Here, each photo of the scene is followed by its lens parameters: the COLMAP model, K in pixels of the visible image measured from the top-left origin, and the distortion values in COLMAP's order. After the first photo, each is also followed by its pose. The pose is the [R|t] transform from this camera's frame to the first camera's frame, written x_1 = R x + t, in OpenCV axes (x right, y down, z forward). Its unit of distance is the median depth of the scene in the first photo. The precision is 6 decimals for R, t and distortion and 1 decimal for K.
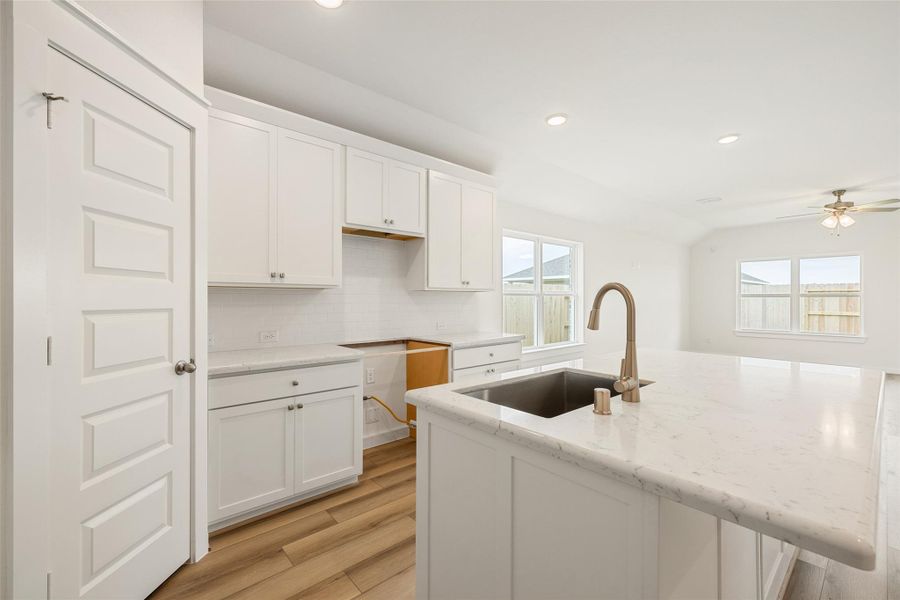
lens RADIAL K [[377.6, 0, 447.3], [0, 377.6, 298.0], [0, 0, 1]] dist [0.001713, -0.000092]
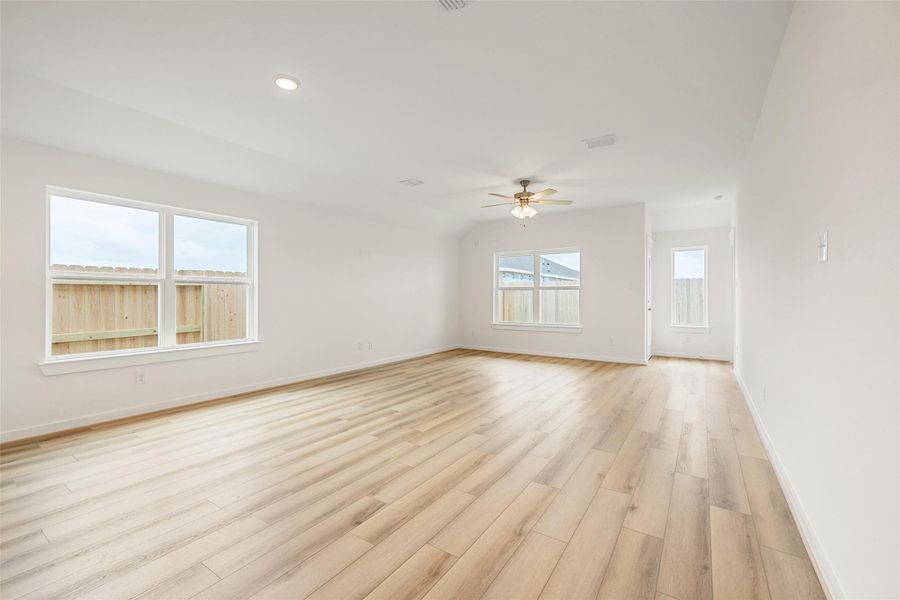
lens RADIAL K [[377.6, 0, 448.5], [0, 377.6, 297.4], [0, 0, 1]] dist [0.001713, -0.000092]
pose [[0.964426, 0.001056, 0.264352, 0.858720], [-0.001932, 0.999993, 0.003054, 0.029950], [-0.264347, -0.003456, 0.964421, 0.137223]]
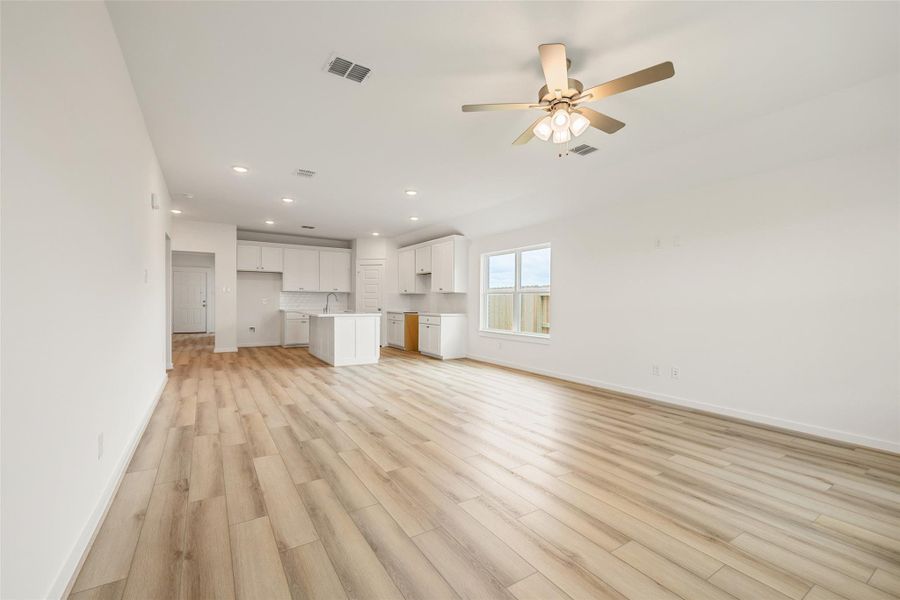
lens RADIAL K [[377.6, 0, 451.5], [0, 377.6, 303.3], [0, 0, 1]] dist [0.001713, -0.000092]
pose [[-0.135075, 0.002899, -0.990831, 2.274492], [-0.007429, 0.999965, 0.003938, 0.033968], [0.990807, 0.007893, -0.135049, 1.375954]]
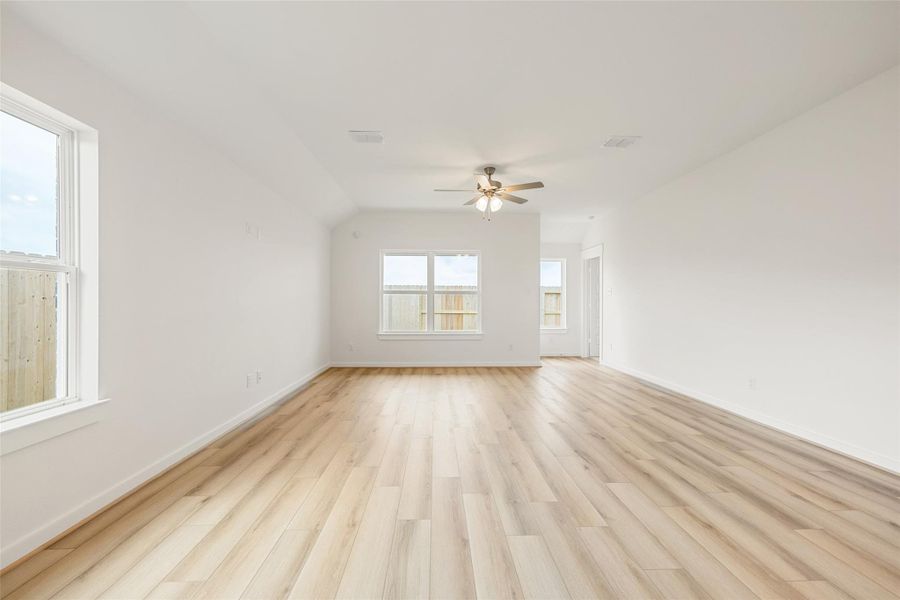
lens RADIAL K [[377.6, 0, 449.1], [0, 377.6, 305.7], [0, 0, 1]] dist [0.001713, -0.000092]
pose [[0.624579, -0.003203, 0.780955, 0.449098], [-0.006307, 0.999938, 0.009145, 0.032593], [-0.780936, -0.010638, 0.624520, 0.786942]]
